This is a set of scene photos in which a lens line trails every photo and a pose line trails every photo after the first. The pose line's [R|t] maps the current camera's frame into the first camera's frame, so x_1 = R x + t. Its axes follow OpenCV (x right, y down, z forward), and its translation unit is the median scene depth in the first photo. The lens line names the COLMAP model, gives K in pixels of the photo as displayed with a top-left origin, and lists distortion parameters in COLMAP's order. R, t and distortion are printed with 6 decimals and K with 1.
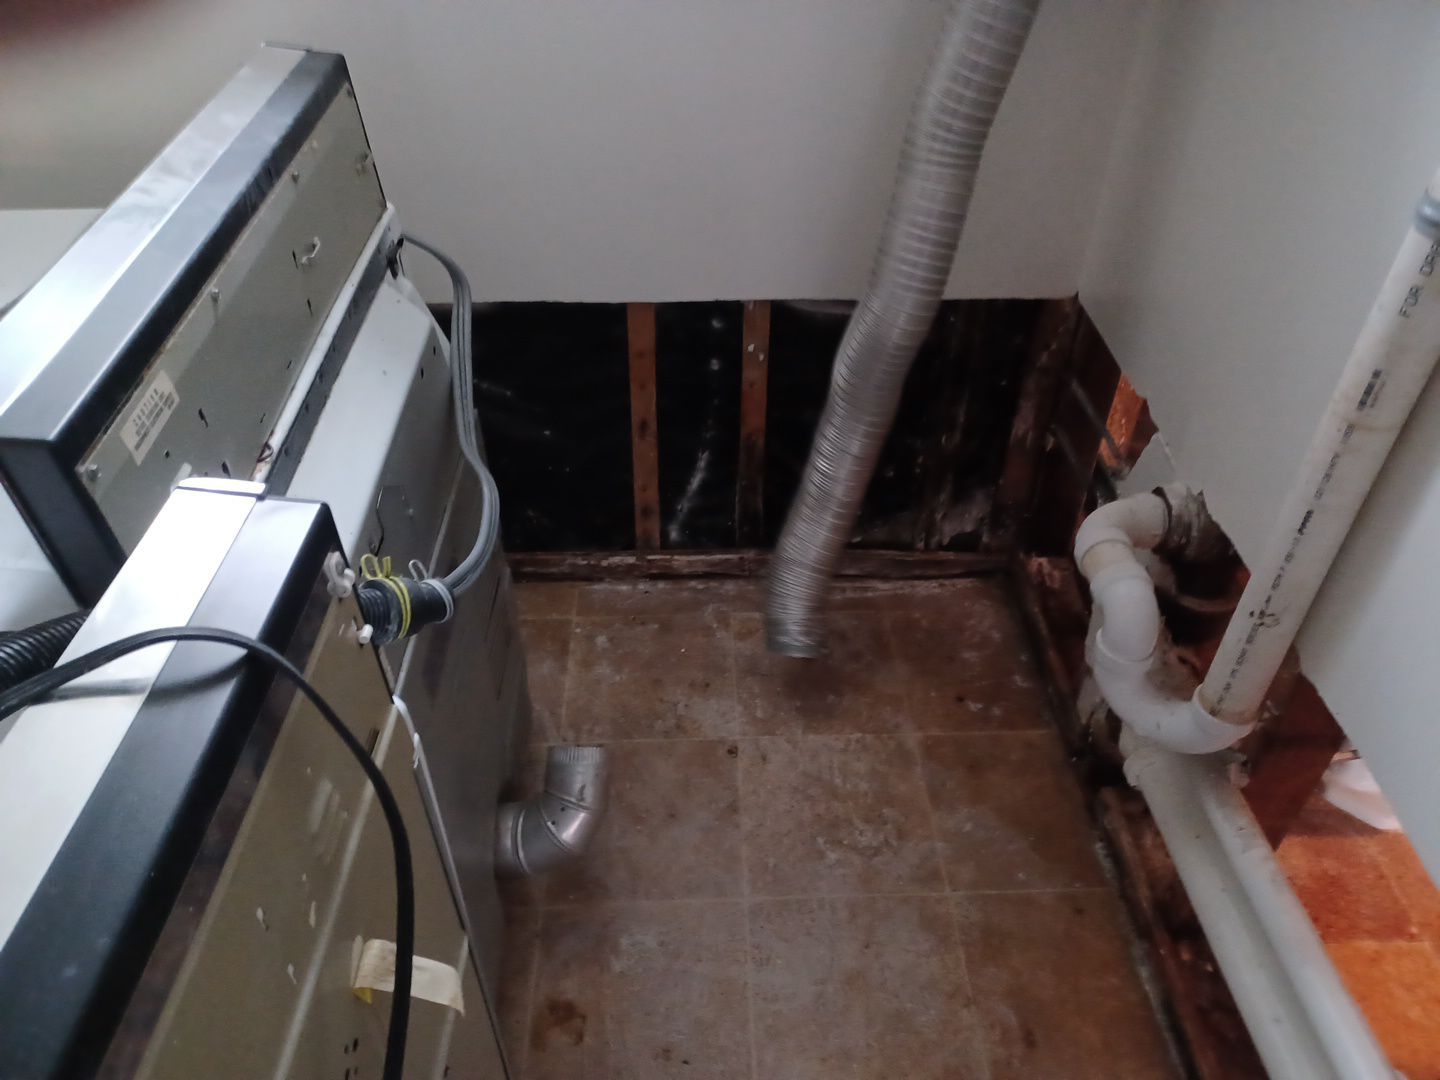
lens RADIAL K [[1068.4, 0, 720.0], [0, 1068.4, 540.0], [0, 0, 1]] dist [0.054291, 0.000570]
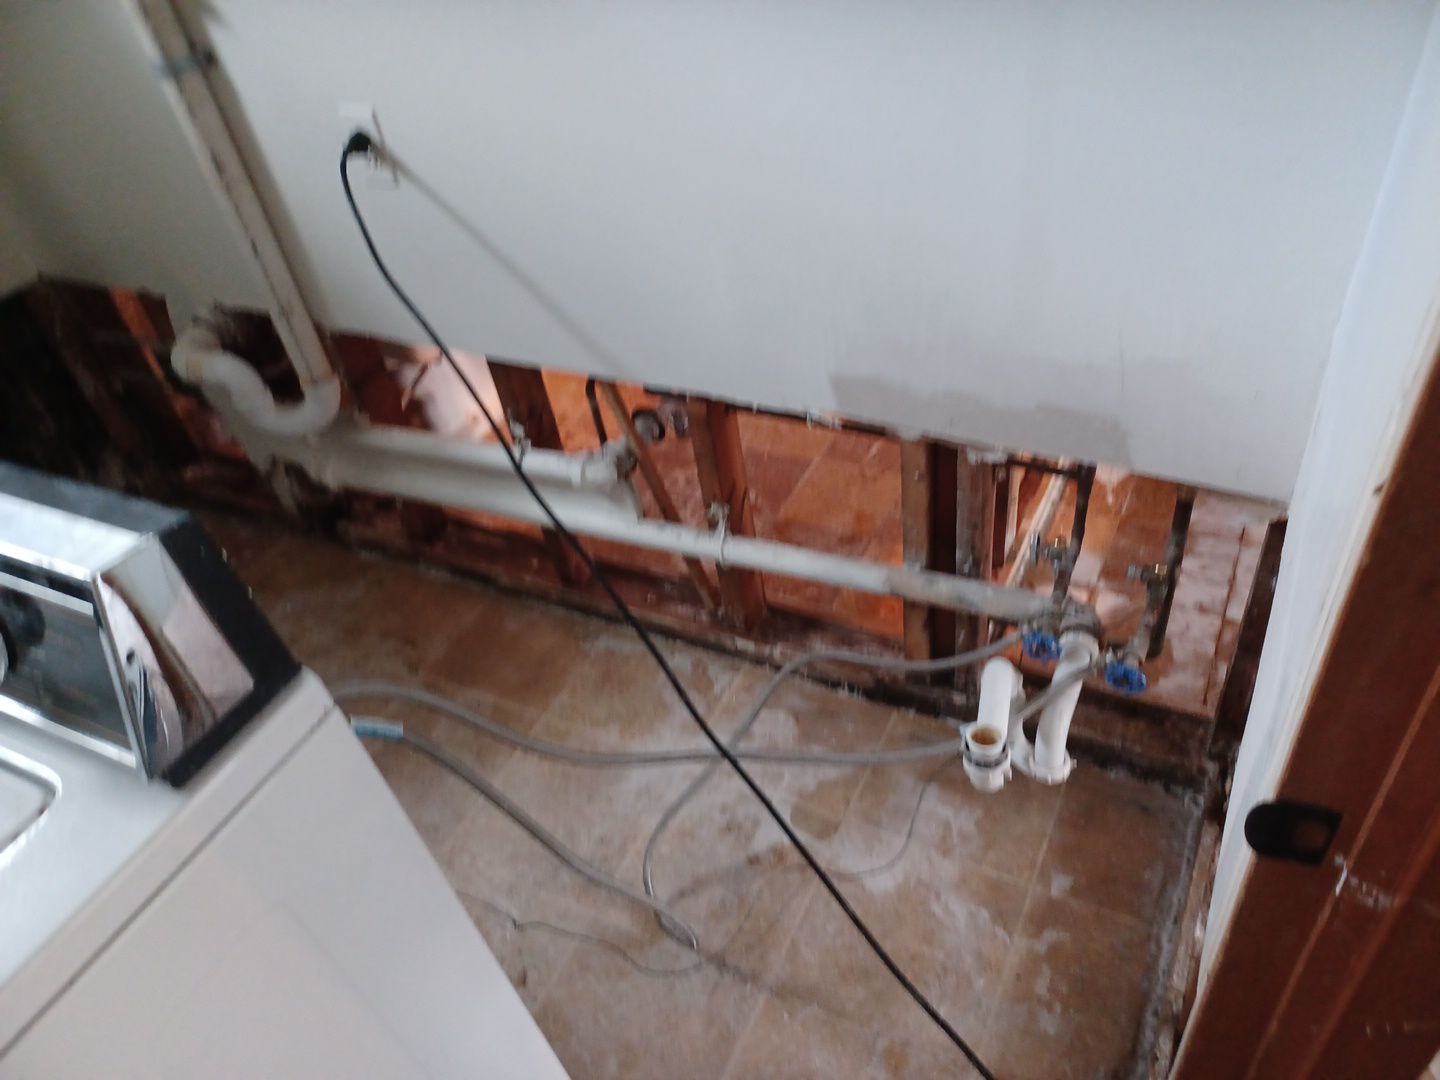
lens RADIAL K [[1034.0, 0, 720.0], [0, 1034.0, 540.0], [0, 0, 1]] dist [0.002671, 0.000957]
pose [[0.470848, -0.636915, 0.610444, -0.281760], [0.666286, 0.710261, 0.227140, 0.299134], [-0.578243, 0.299781, 0.758792, -0.365362]]
